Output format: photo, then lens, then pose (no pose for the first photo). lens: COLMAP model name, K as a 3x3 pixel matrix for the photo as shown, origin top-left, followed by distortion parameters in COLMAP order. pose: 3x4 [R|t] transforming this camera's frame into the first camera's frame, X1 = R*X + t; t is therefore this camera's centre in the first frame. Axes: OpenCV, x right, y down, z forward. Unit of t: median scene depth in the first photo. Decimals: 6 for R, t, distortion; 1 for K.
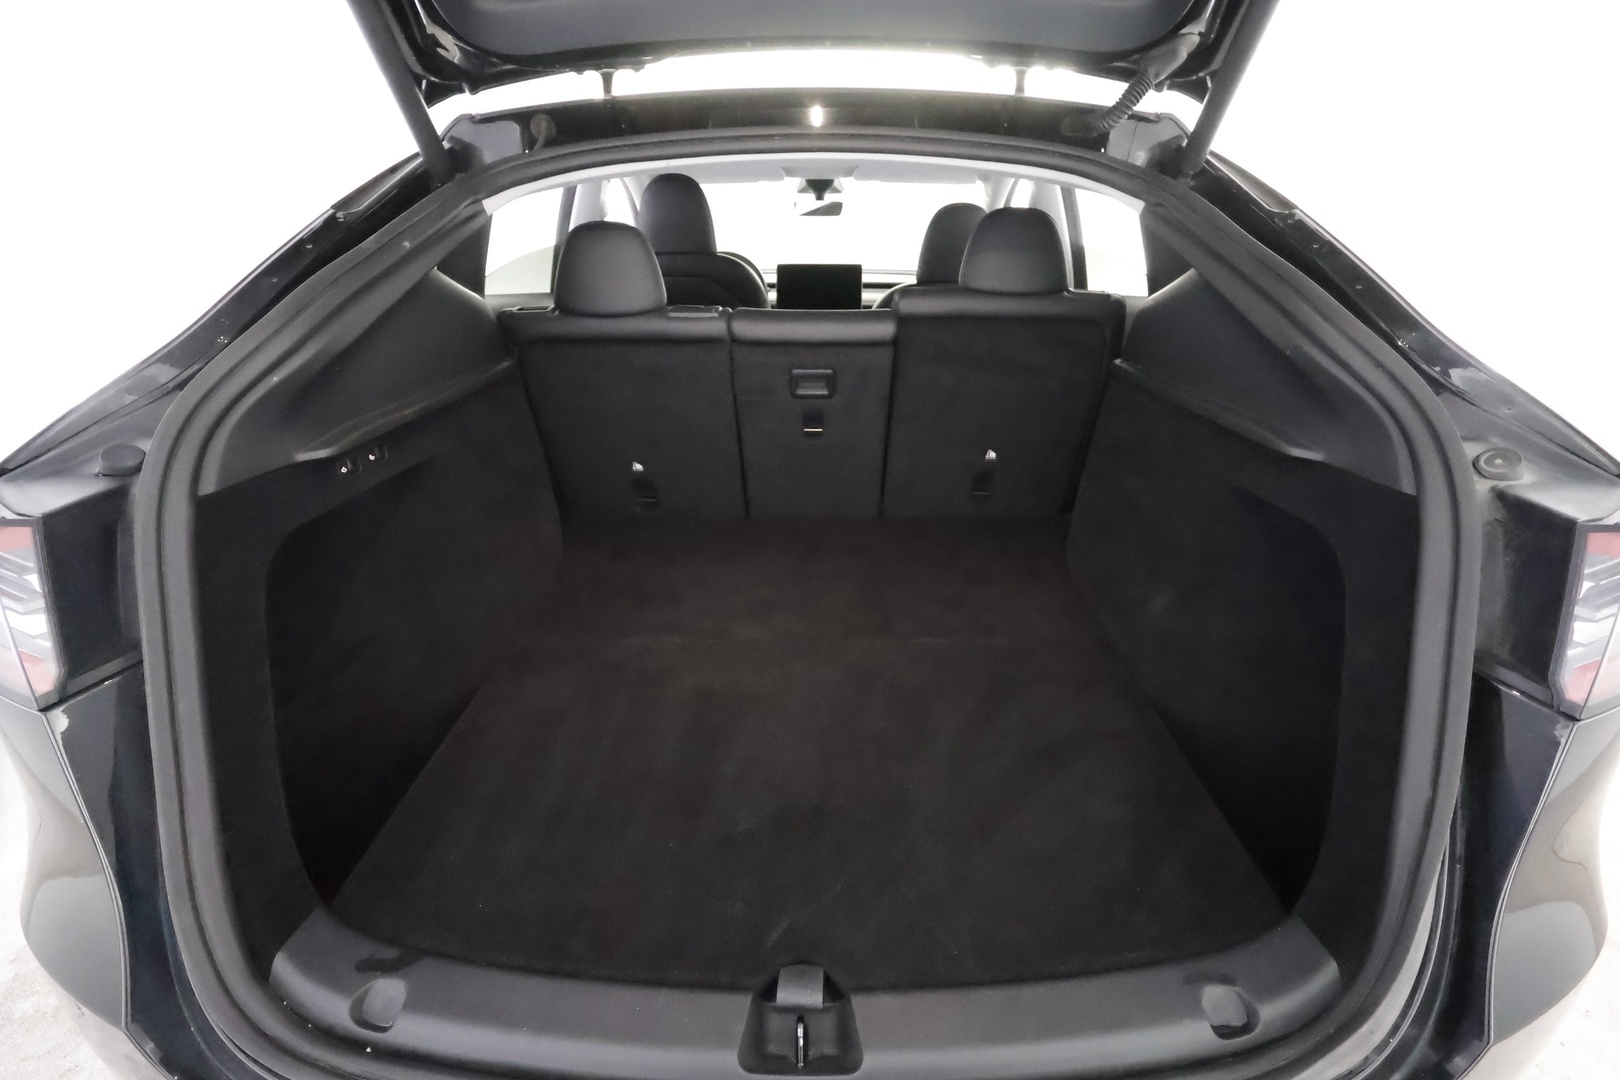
lens RADIAL K [[756.0, 0, 815.2], [0, 756.0, 543.2], [0, 0, 1]] dist [-0.000151, 0.001112]
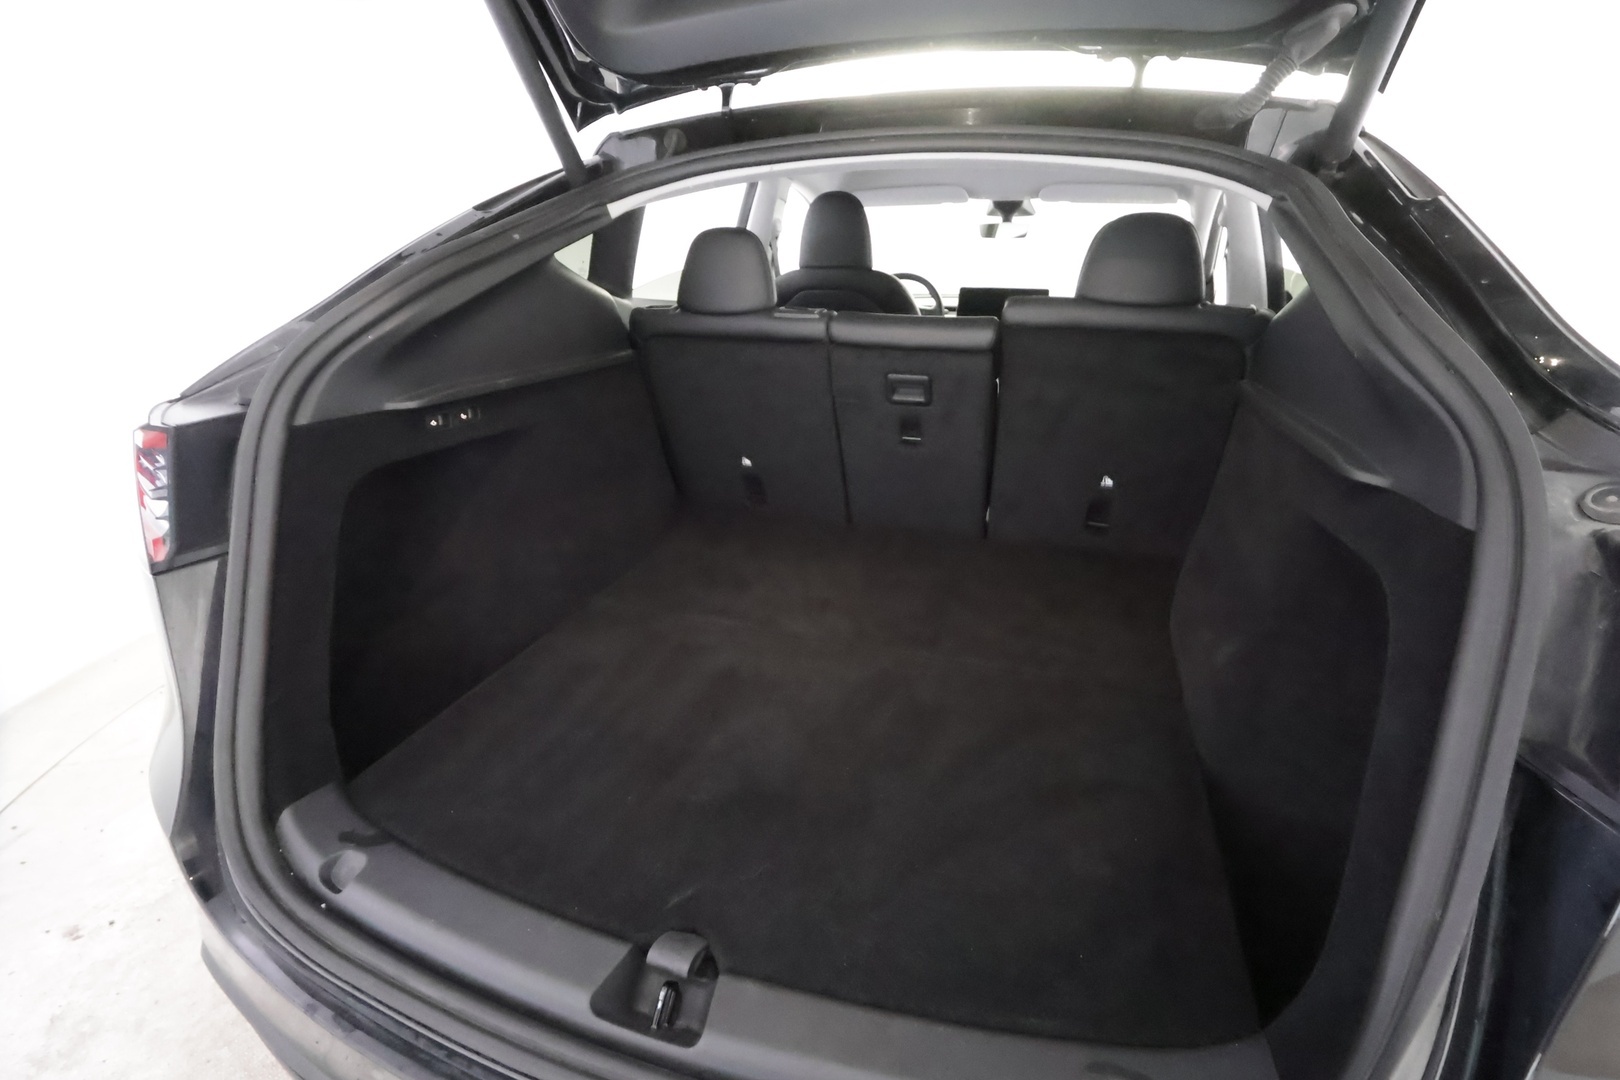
lens RADIAL K [[756.0, 0, 815.2], [0, 756.0, 543.2], [0, 0, 1]] dist [-0.000151, 0.001112]
pose [[0.953414, 0.113402, -0.279540, 0.219436], [-0.124934, 0.991881, -0.023726, 0.031736], [0.274580, 0.057545, 0.959841, 0.038173]]
